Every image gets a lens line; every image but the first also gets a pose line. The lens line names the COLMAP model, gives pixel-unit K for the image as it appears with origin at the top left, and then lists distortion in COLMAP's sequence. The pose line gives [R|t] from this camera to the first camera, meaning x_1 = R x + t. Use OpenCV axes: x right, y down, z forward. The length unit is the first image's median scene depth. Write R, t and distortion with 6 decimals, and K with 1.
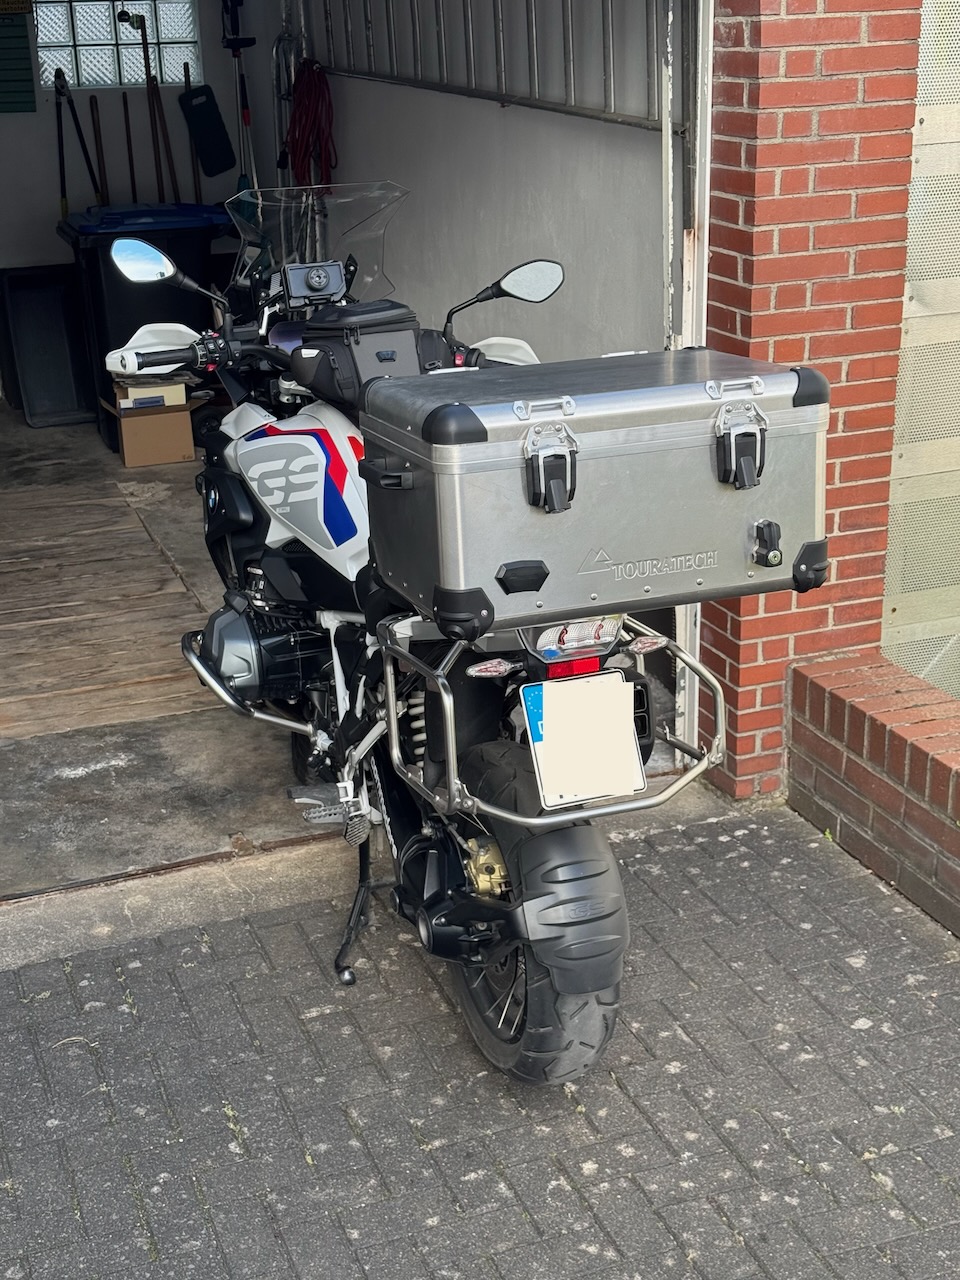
lens RADIAL K [[1809.1, 0, 482.2], [0, 1809.1, 661.7], [0, 0, 1]] dist [0.202230, -0.532955]
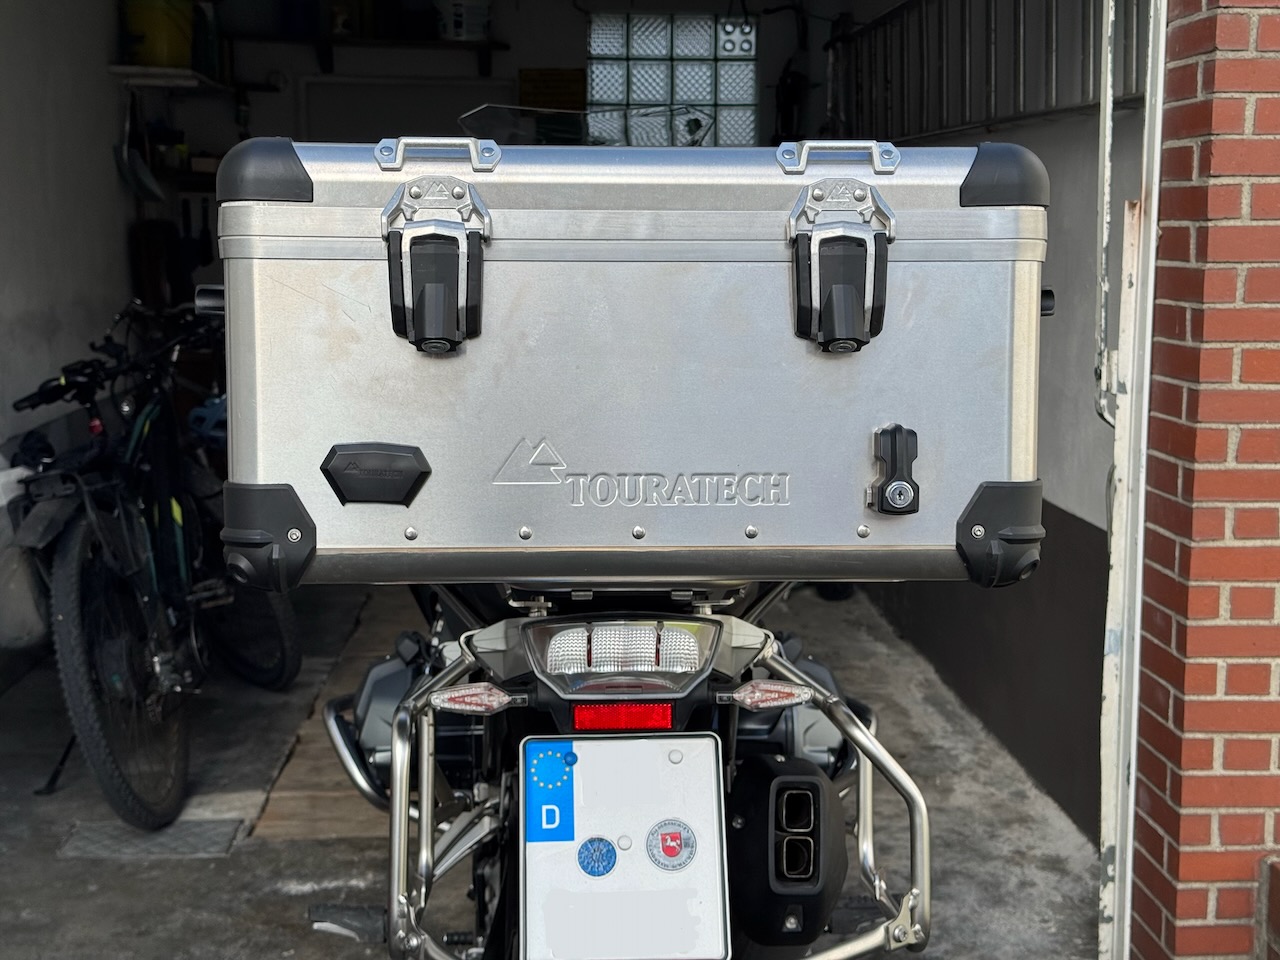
lens RADIAL K [[1809.1, 0, 640.0], [0, 1809.1, 480.0], [0, 0, 1]] dist [0.202230, -0.532955]
pose [[0.953227, 0.068431, -0.294406, 0.151014], [-0.129434, 0.972622, -0.193009, 0.027977], [0.273138, 0.222088, 0.935988, 0.324161]]
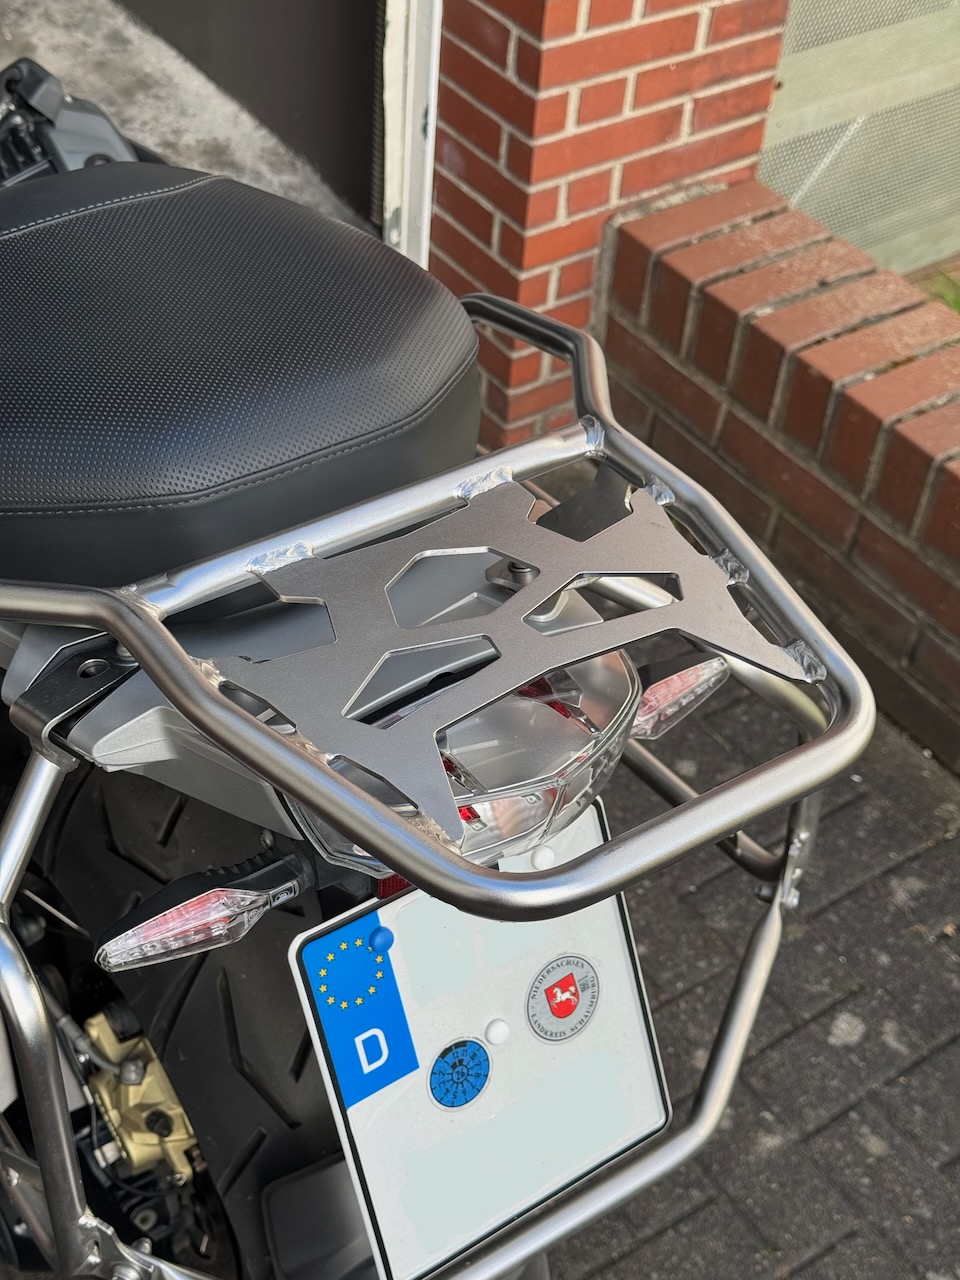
lens RADIAL K [[1809.1, 0, 482.2], [0, 1809.1, 661.7], [0, 0, 1]] dist [0.202230, -0.532955]
pose [[0.963921, -0.109568, 0.242593, -0.010193], [0.003834, 0.916977, 0.398923, -0.098779], [-0.266162, -0.383600, 0.884313, 0.526870]]
